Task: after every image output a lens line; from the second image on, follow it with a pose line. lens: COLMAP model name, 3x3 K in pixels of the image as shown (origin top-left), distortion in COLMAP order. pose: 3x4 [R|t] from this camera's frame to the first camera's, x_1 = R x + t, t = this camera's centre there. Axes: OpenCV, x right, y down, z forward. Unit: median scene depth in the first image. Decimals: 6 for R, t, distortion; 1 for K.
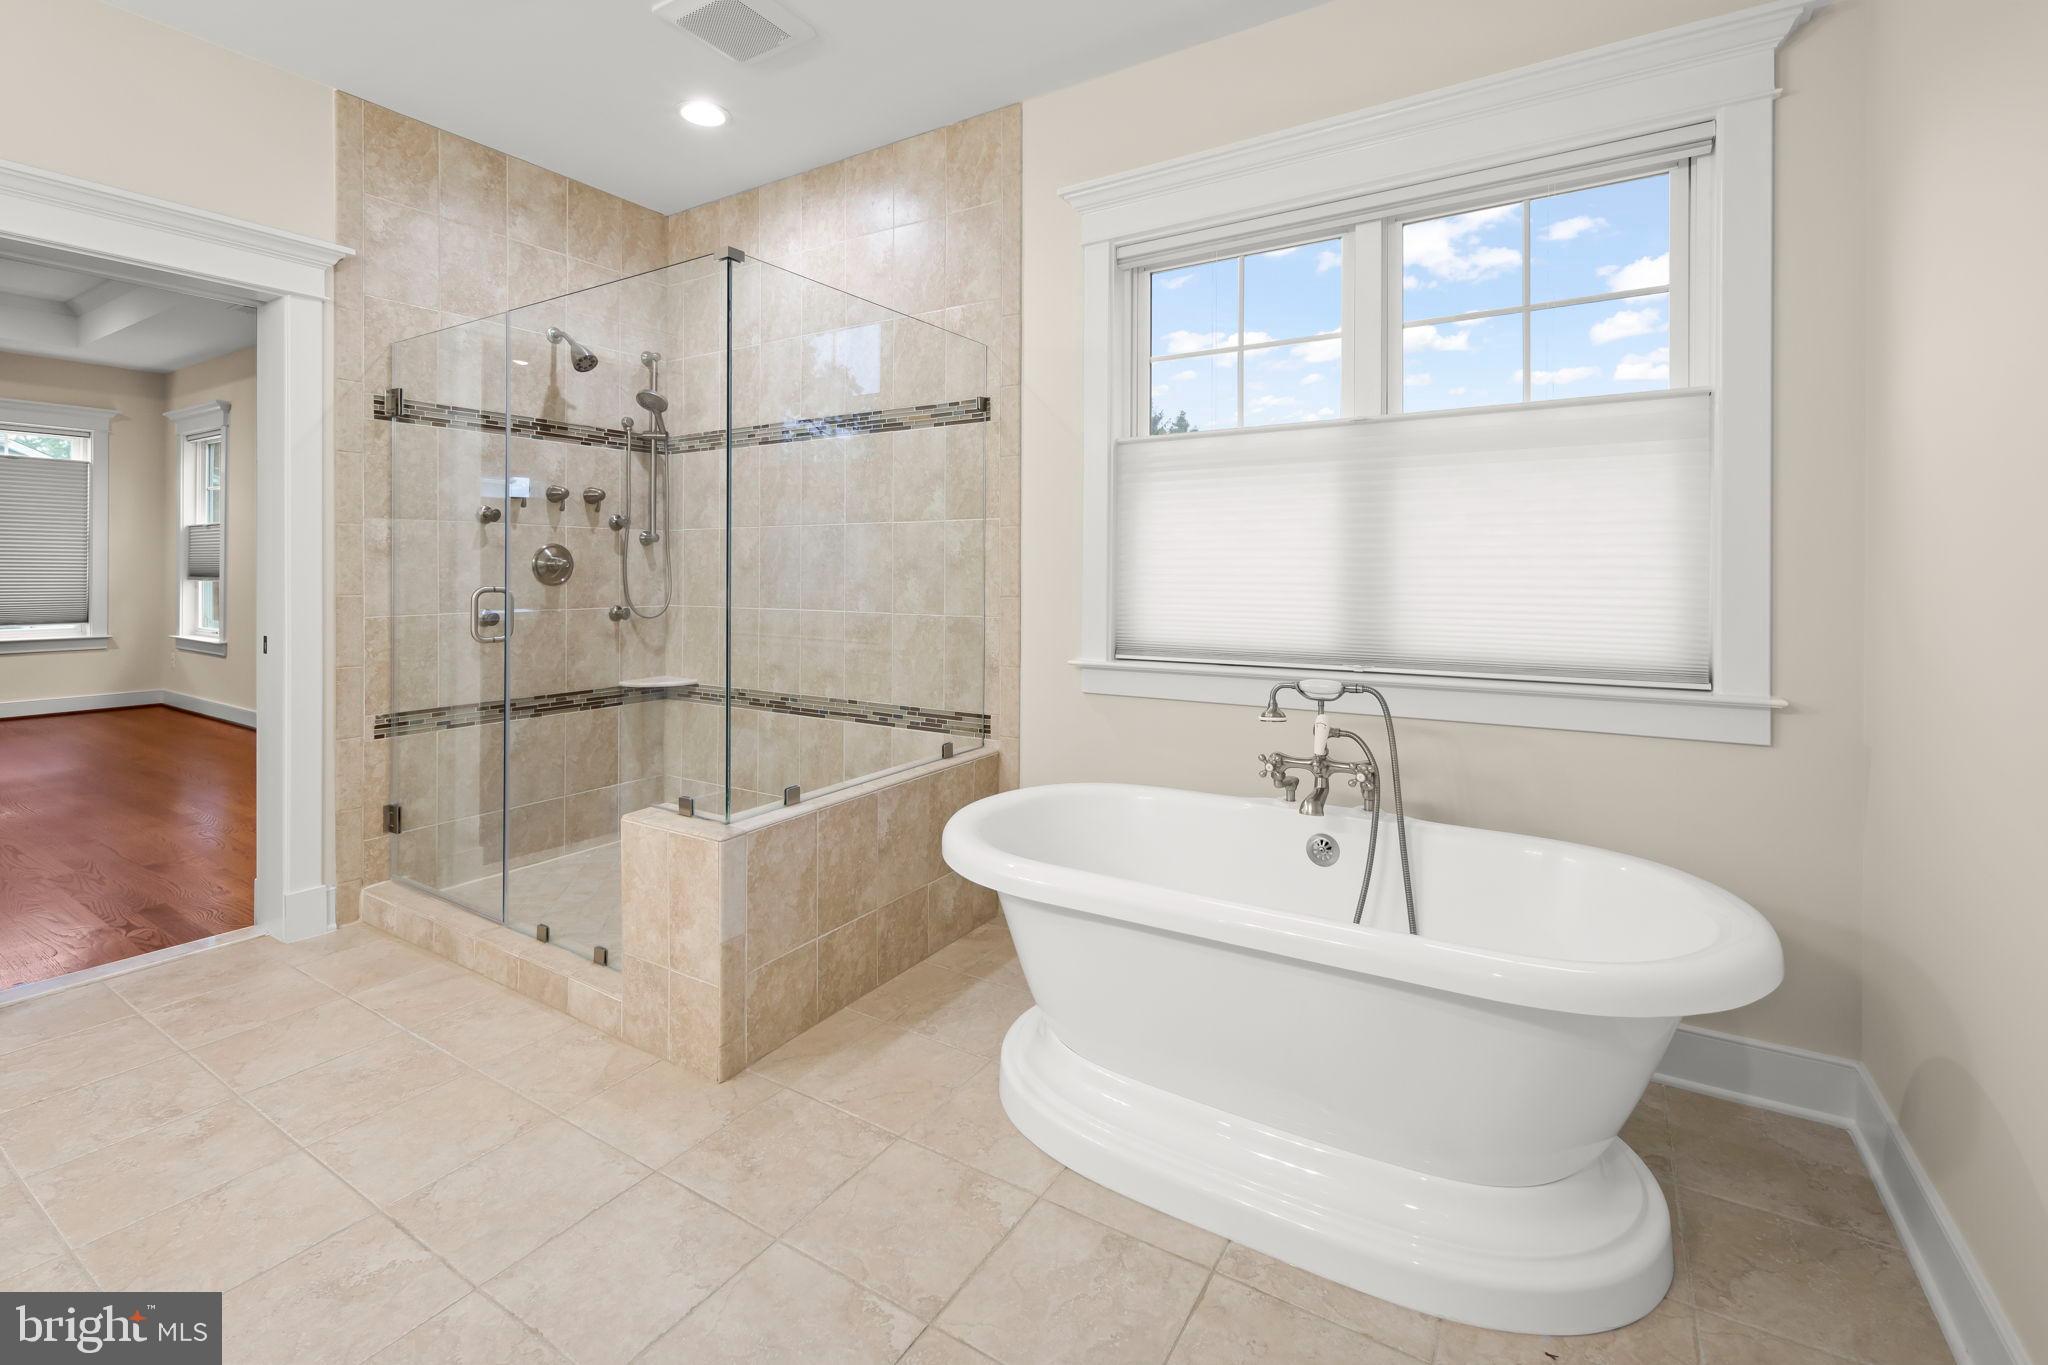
lens RADIAL K [[899.9, 0, 1027.1], [0, 899.9, 565.0], [0, 0, 1]] dist [0.012316, -0.004272]
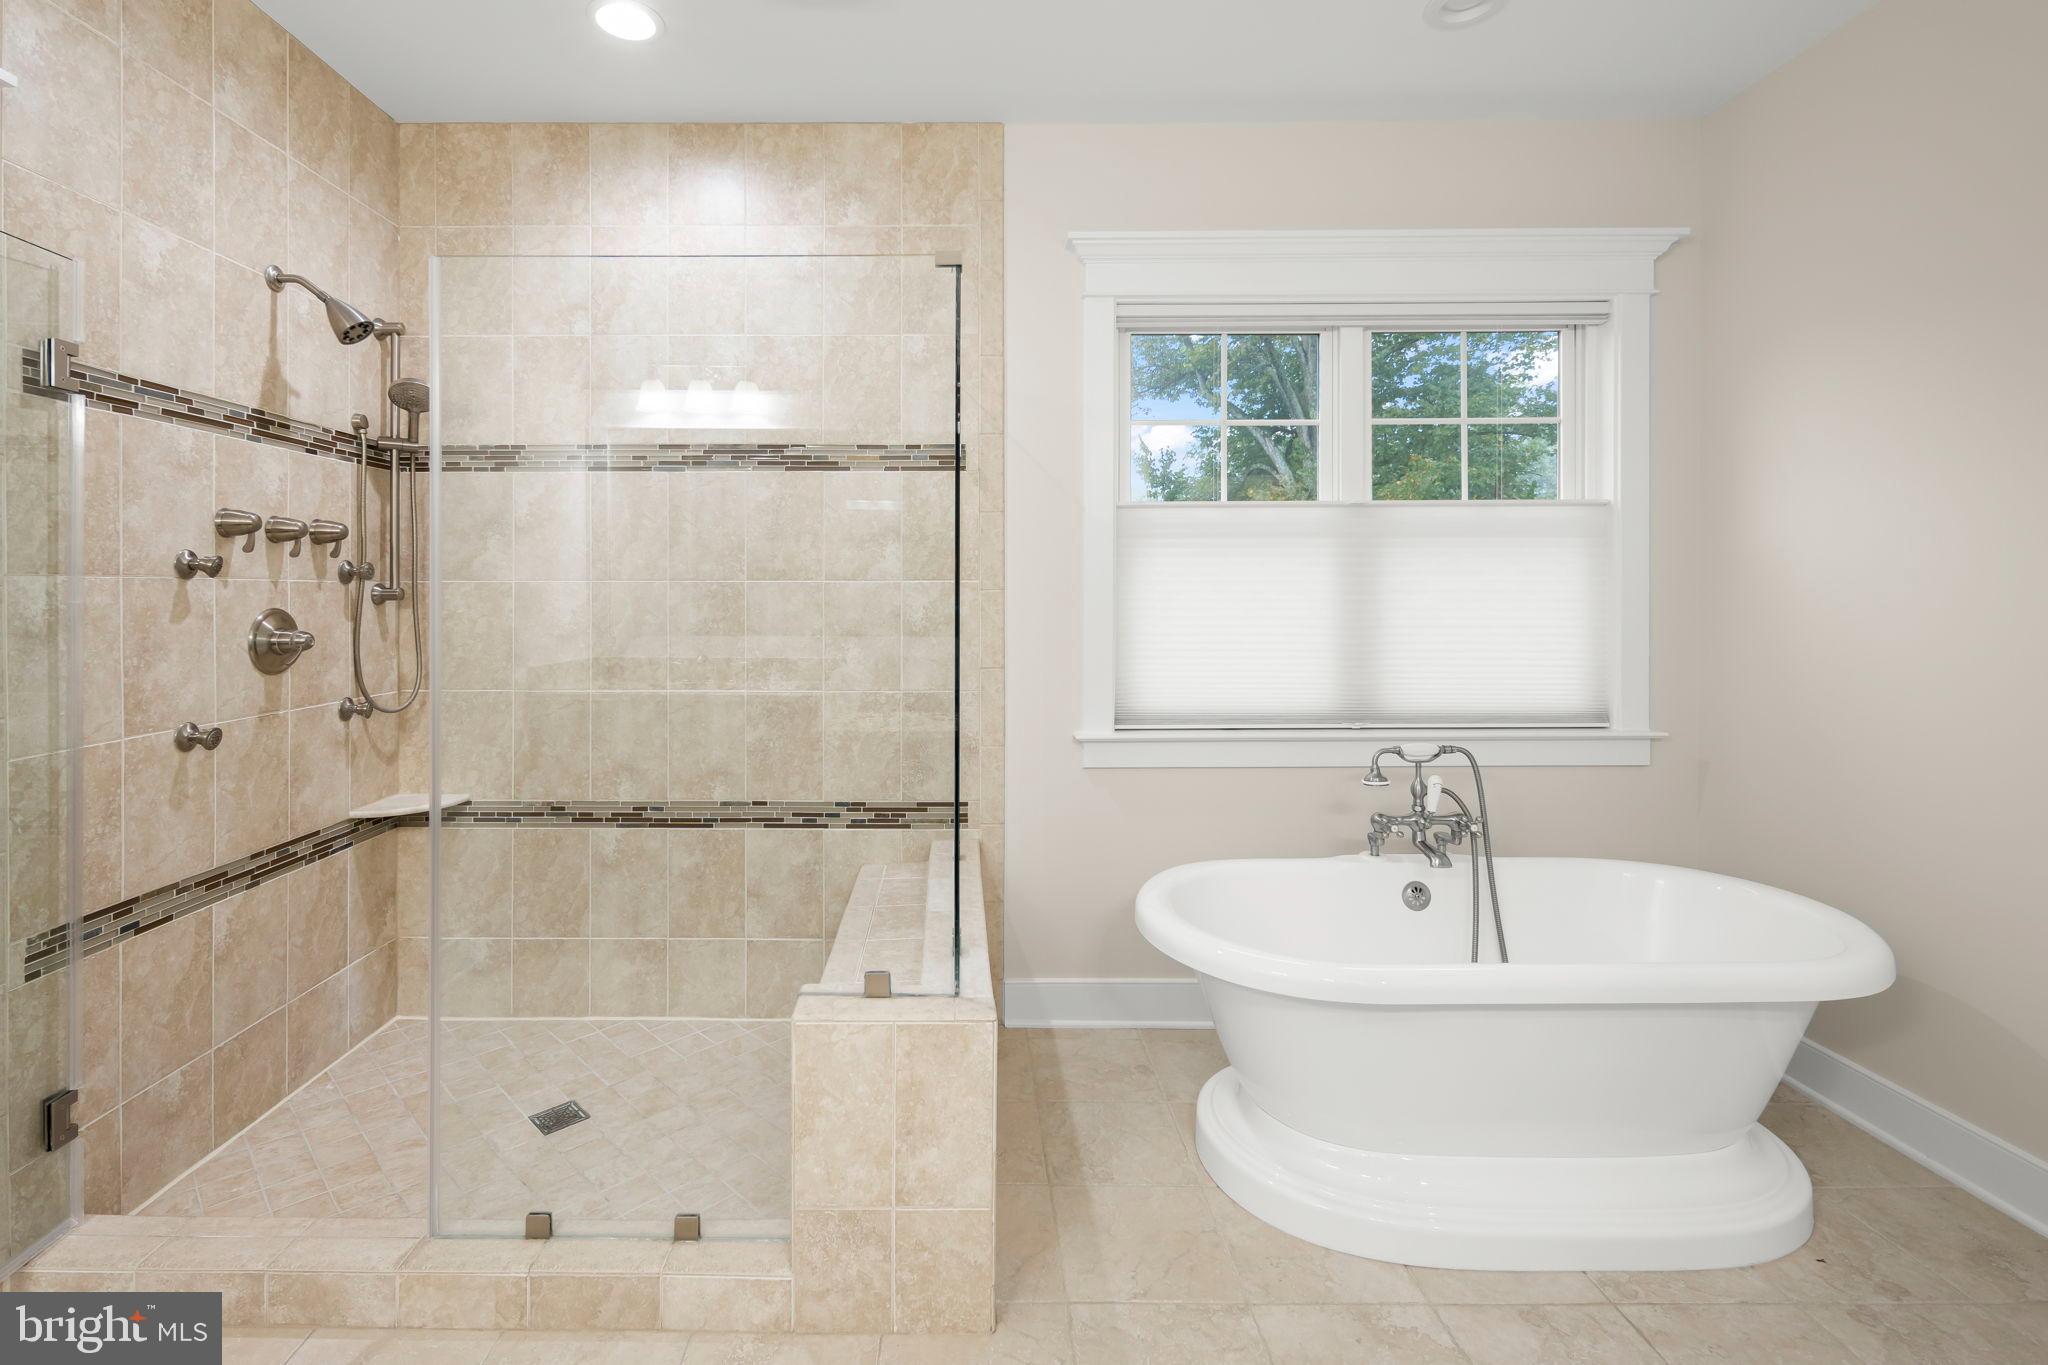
lens RADIAL K [[915.7, 0, 1016.7], [0, 915.7, 594.0], [0, 0, 1]] dist [0.002888, -0.000158]
pose [[0.850963, 0.000924, 0.525224, -0.436683], [-0.002103, 0.999996, 0.001648, -0.037176], [-0.525221, -0.002507, 0.850962, 0.189222]]
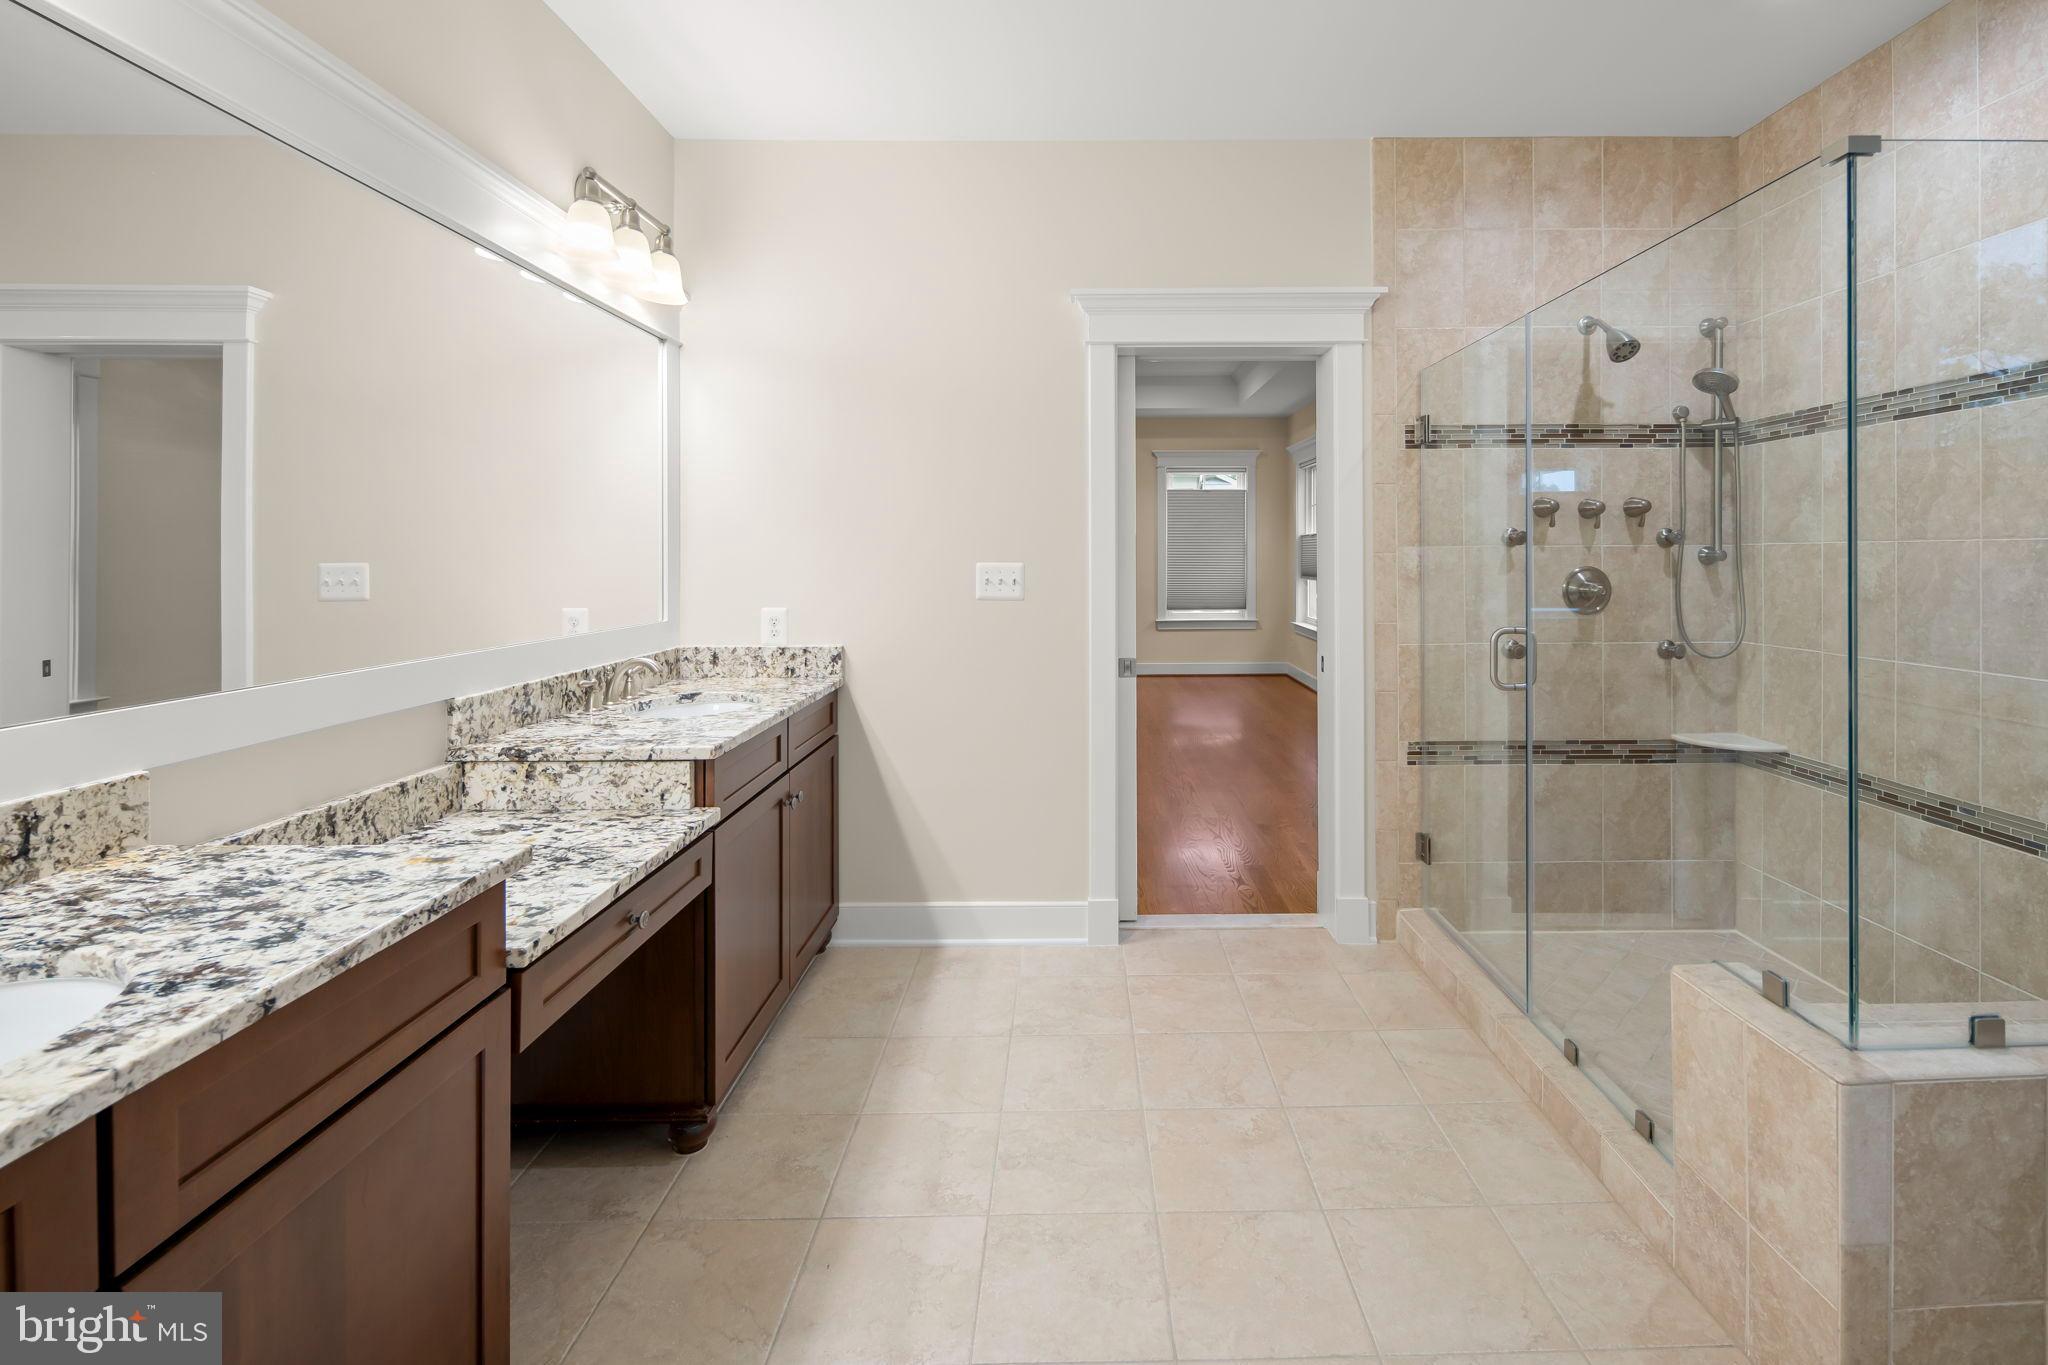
lens RADIAL K [[908.1, 0, 1068.4], [0, 908.1, 553.5], [0, 0, 1]] dist [0.003081, -0.002430]
pose [[0.527892, -0.003839, -0.849303, -0.049689], [0.005486, 0.999984, -0.001111, -0.039186], [0.849294, -0.004073, 0.527904, 0.123268]]
